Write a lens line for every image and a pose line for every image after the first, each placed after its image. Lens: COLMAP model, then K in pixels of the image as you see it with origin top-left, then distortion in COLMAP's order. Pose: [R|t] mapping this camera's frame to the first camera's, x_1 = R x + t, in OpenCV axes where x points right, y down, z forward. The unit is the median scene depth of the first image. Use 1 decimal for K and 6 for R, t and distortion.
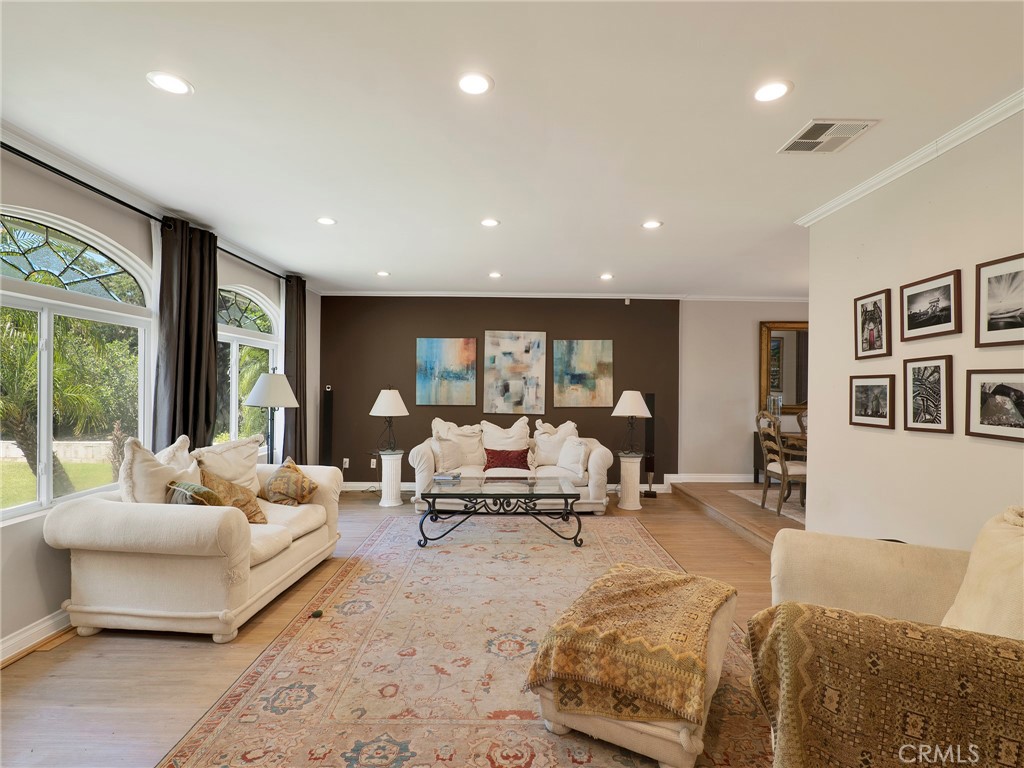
lens RADIAL K [[487.9, 0, 510.7], [0, 487.9, 388.2], [0, 0, 1]] dist [-0.018126, 0.005606]
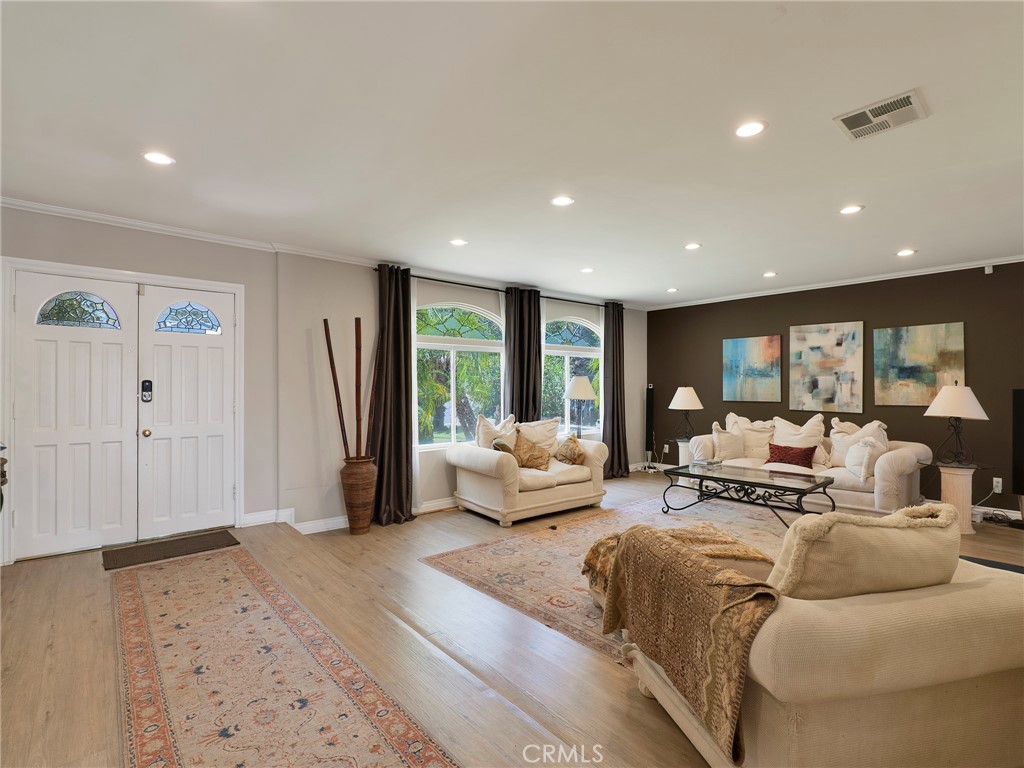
lens RADIAL K [[487.9, 0, 514.3], [0, 487.9, 385.8], [0, 0, 1]] dist [-0.018126, 0.005606]
pose [[0.655372, -0.009946, -0.755241, 0.357529], [0.008675, 0.999946, -0.005640, 0.003133], [0.755256, -0.002855, 0.655423, -0.072833]]
